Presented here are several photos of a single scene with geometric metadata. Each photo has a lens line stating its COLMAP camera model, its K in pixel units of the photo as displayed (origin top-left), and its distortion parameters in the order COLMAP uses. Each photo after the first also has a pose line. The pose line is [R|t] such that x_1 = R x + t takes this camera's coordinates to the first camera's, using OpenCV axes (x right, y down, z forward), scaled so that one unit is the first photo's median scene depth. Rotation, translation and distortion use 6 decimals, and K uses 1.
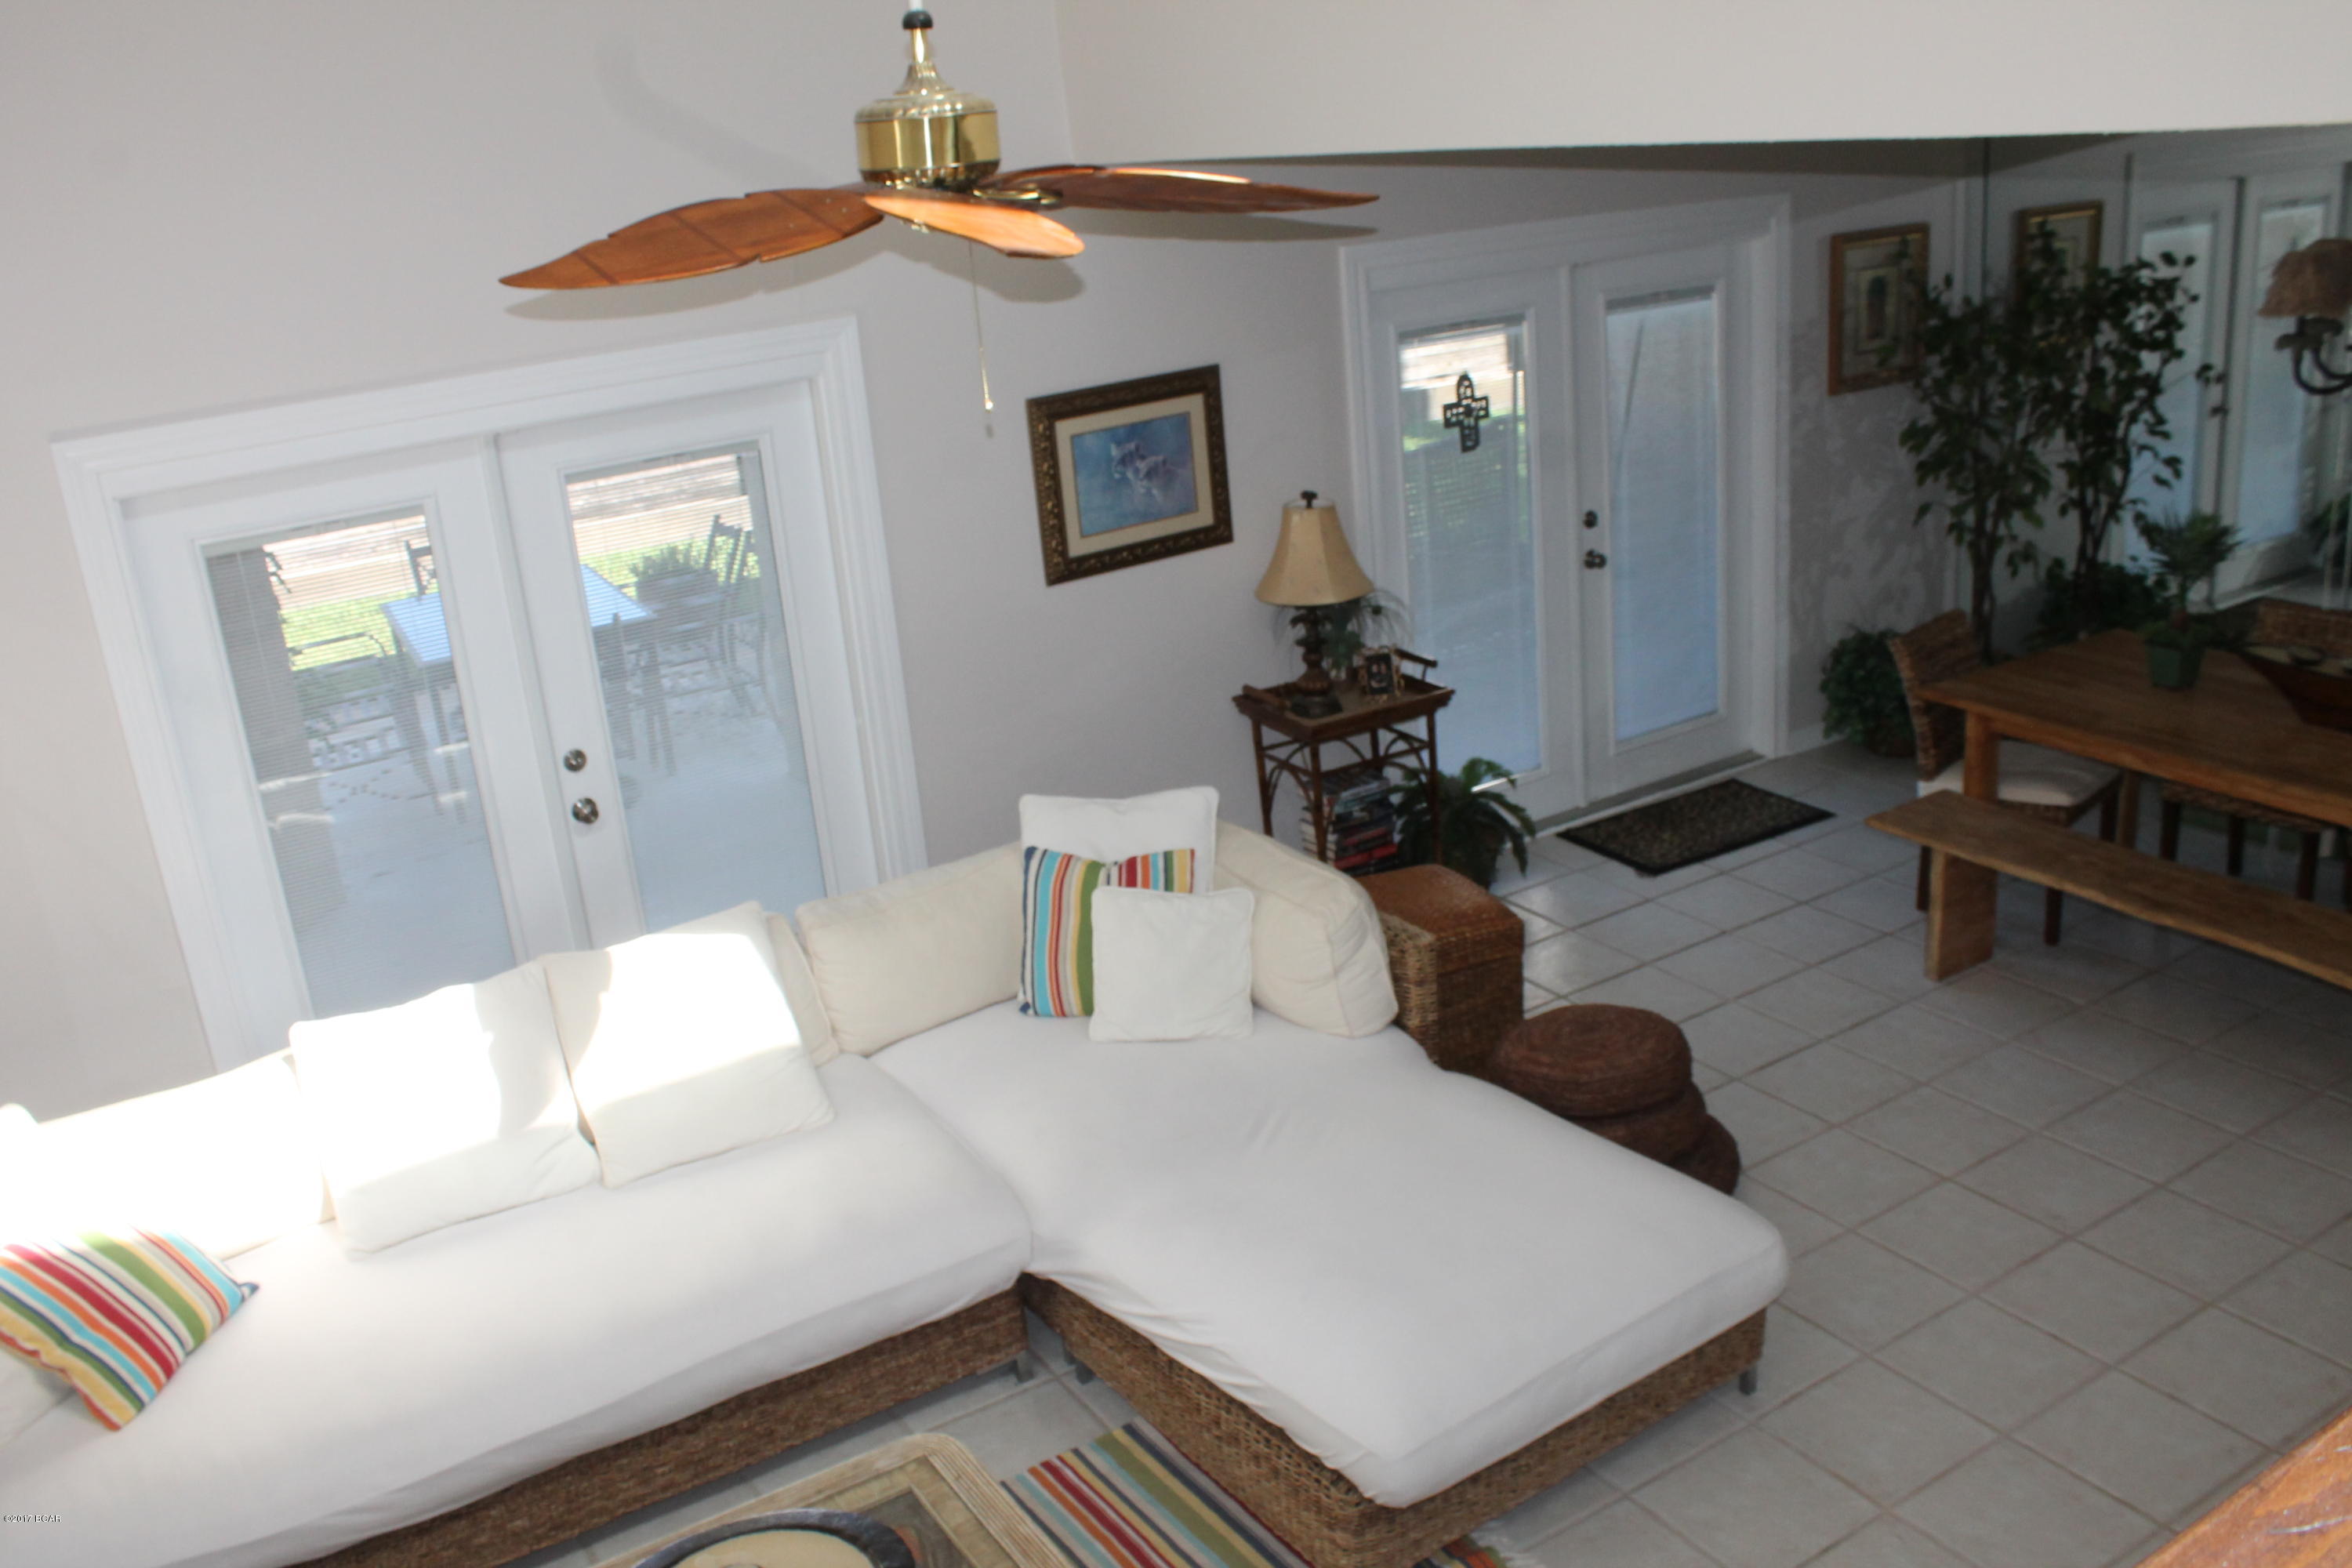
lens RADIAL K [[2038.9, 0, 1176.0], [0, 2038.9, 784.0], [0, 0, 1]] dist [-0.167704, 0.195910]
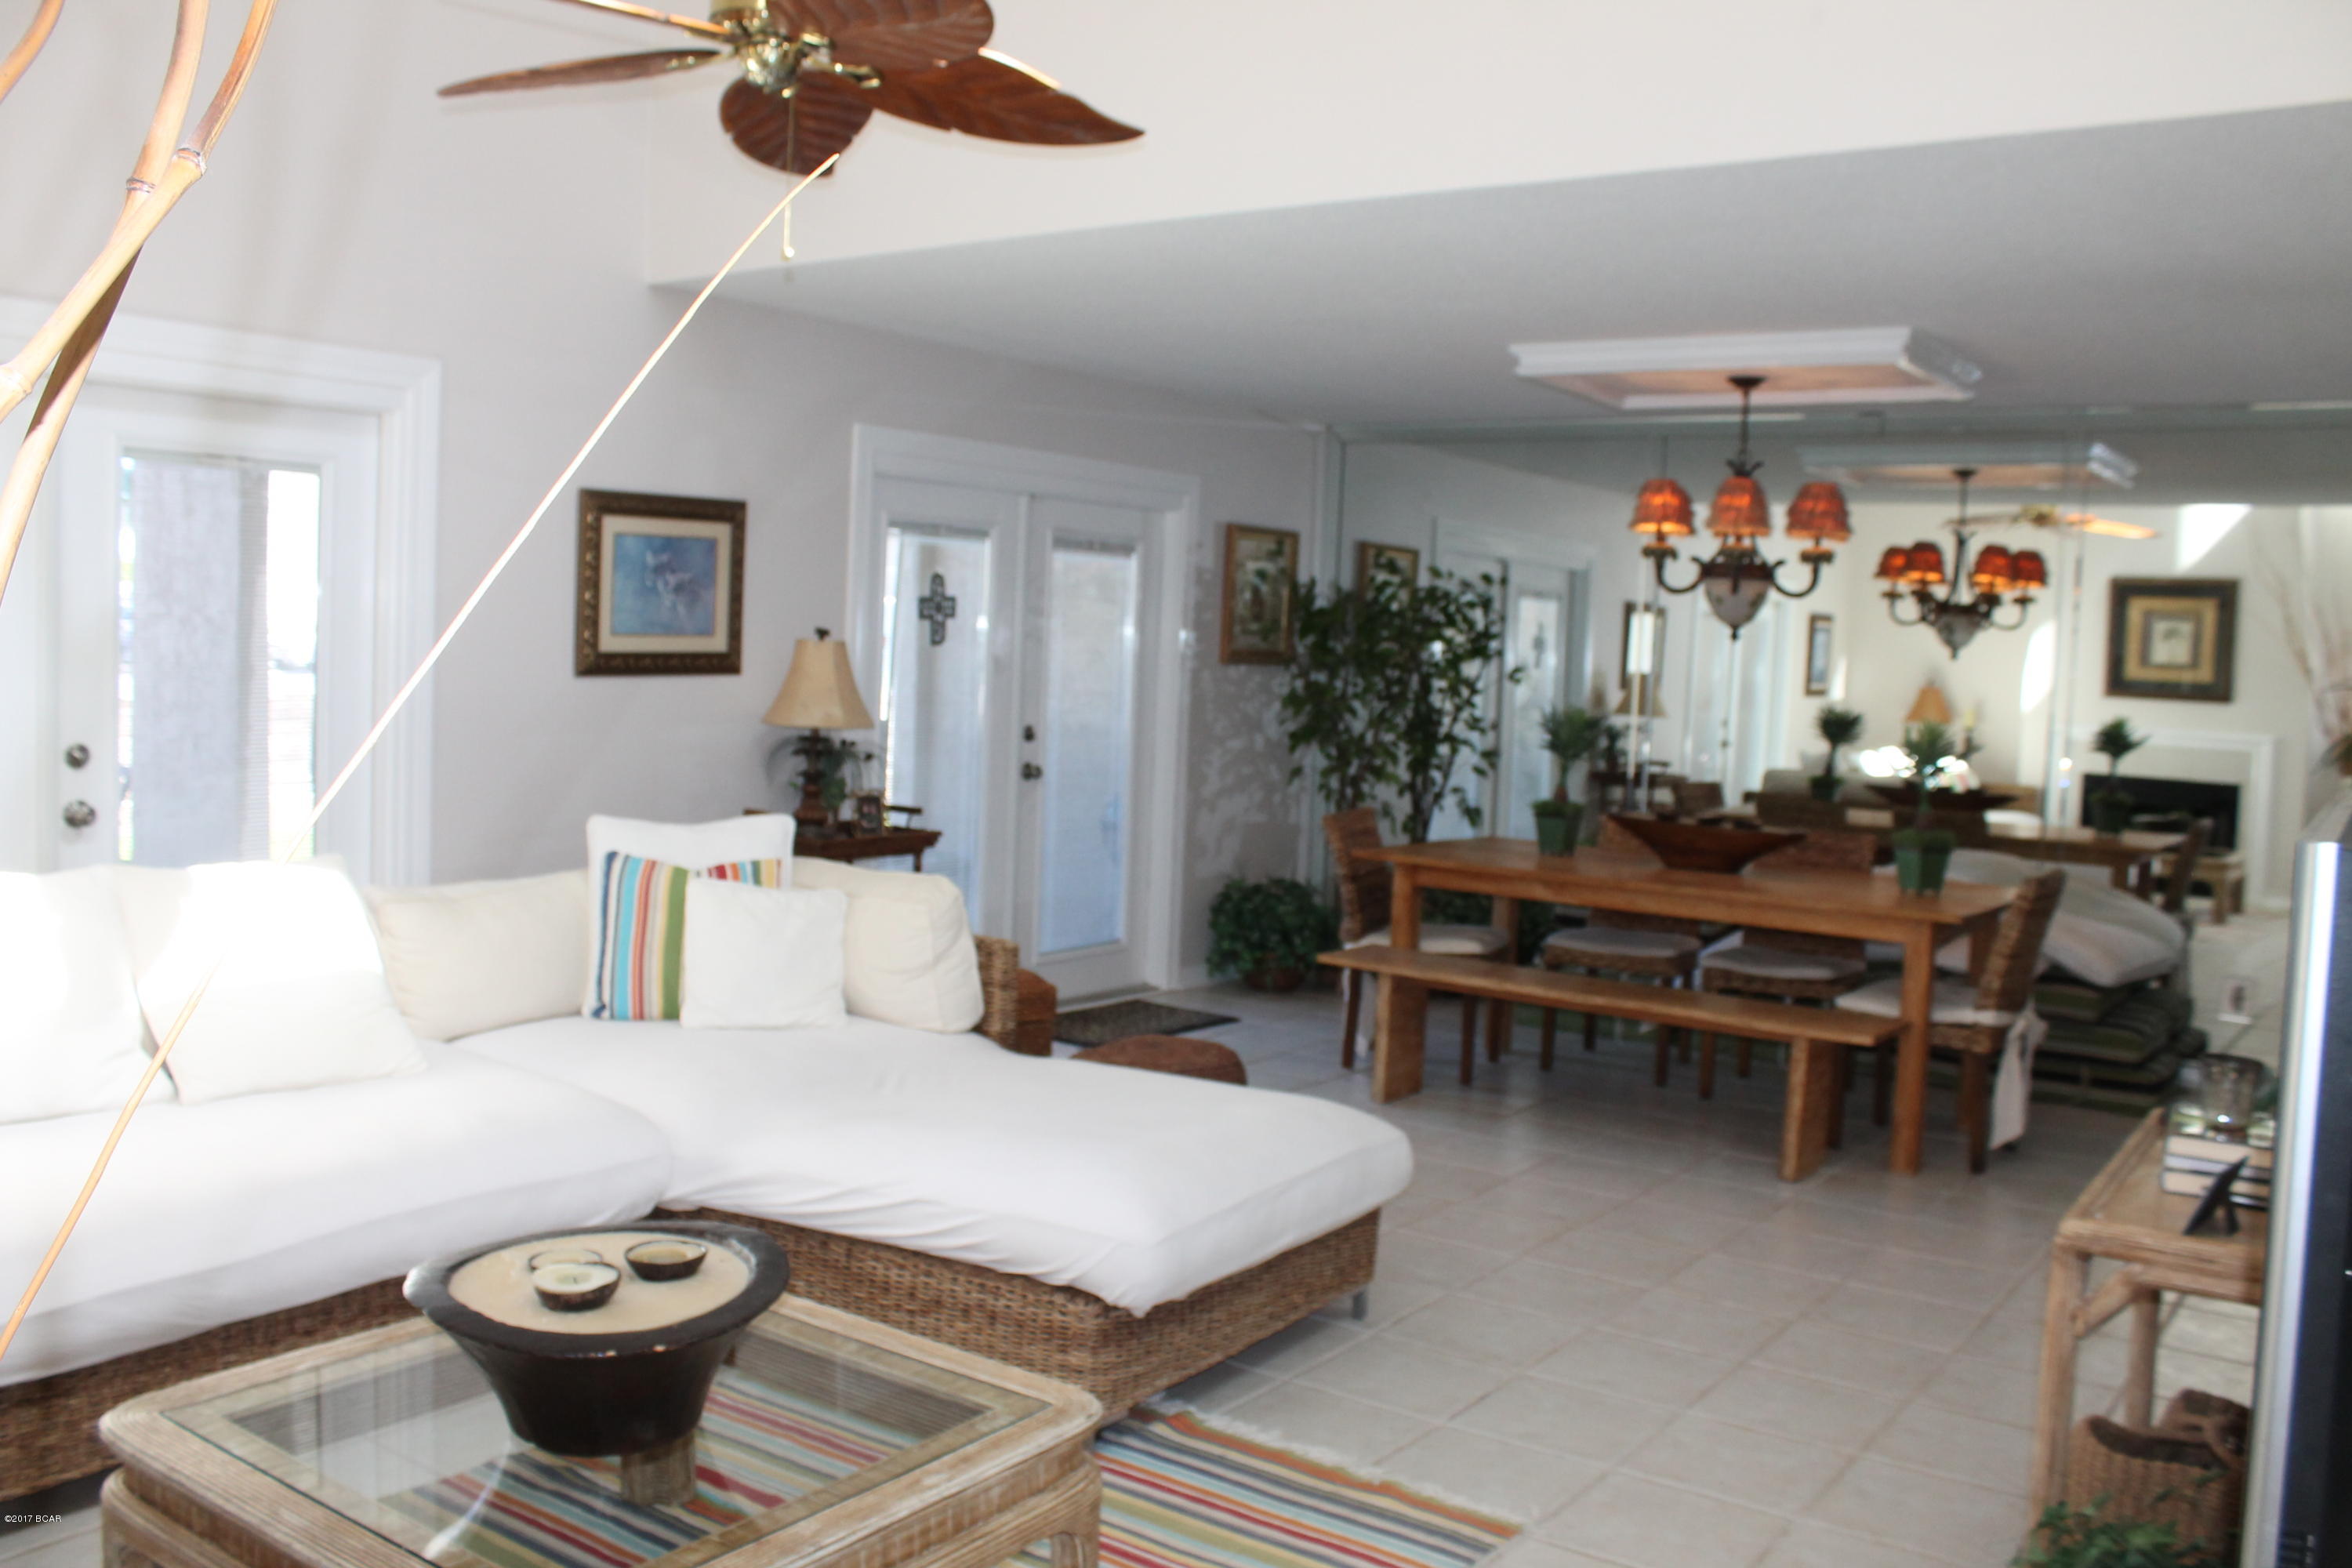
lens RADIAL K [[2038.9, 0, 1176.0], [0, 2038.9, 784.0], [0, 0, 1]] dist [-0.167704, 0.195910]
pose [[0.914714, 0.094804, 0.392825, -0.174805], [0.016660, 0.962417, -0.271064, 0.225709], [-0.403759, 0.254491, 0.878756, 0.019701]]
